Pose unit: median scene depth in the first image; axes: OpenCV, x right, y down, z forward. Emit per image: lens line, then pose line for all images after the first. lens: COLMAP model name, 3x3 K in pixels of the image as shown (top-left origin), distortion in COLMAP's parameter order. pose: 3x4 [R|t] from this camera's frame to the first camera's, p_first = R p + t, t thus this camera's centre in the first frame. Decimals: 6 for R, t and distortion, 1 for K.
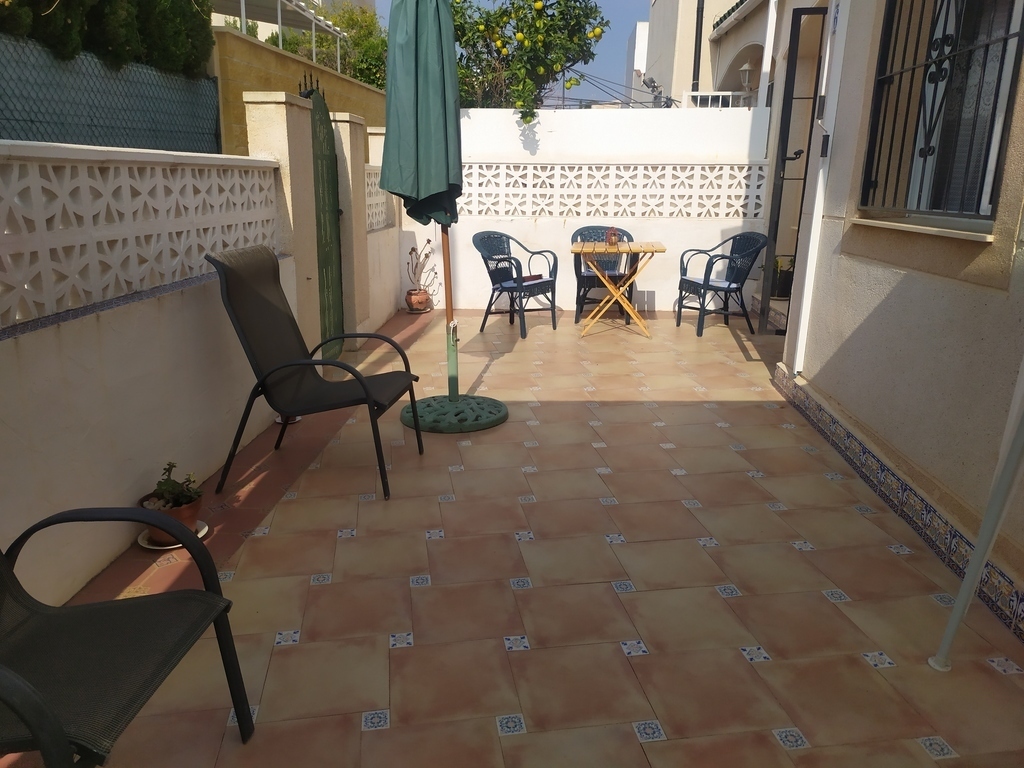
lens RADIAL K [[797.6, 0, 509.8], [0, 797.6, 337.6], [0, 0, 1]] dist [0.136747, -0.000892]
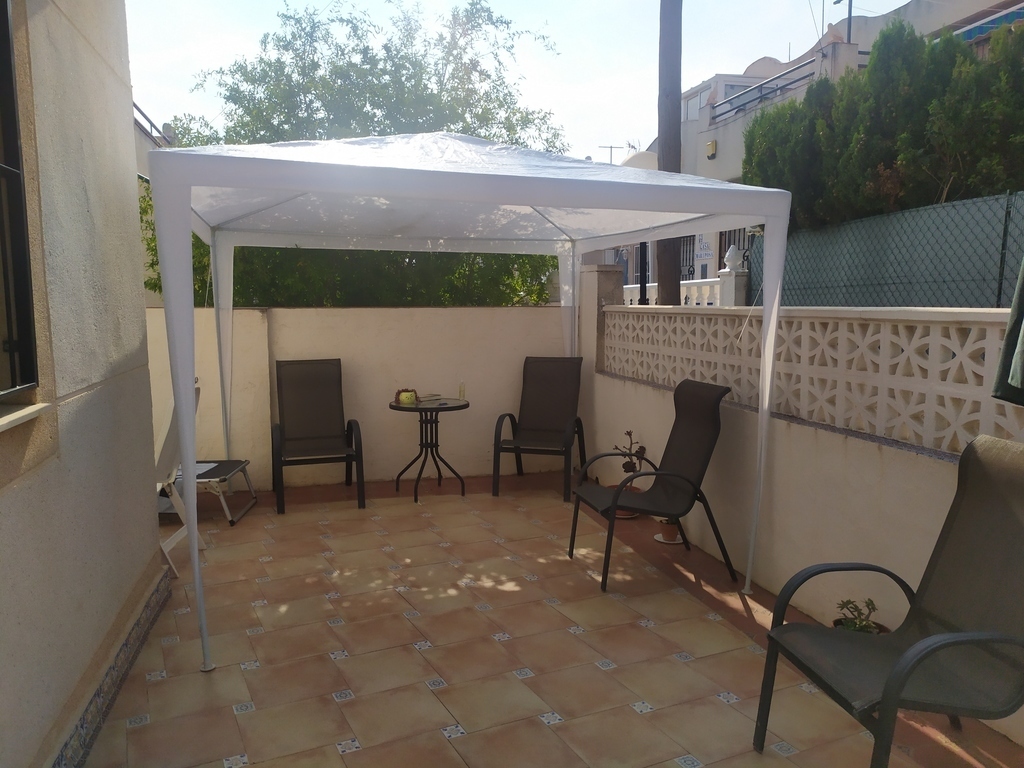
lens RADIAL K [[785.9, 0, 510.5], [0, 785.9, 351.6], [0, 0, 1]] dist [0.050039, -0.005013]
pose [[-0.951070, 0.008482, -0.308860, 0.387229], [-0.074503, 0.963832, 0.255886, -0.437586], [0.299859, 0.266376, -0.916039, 1.961008]]
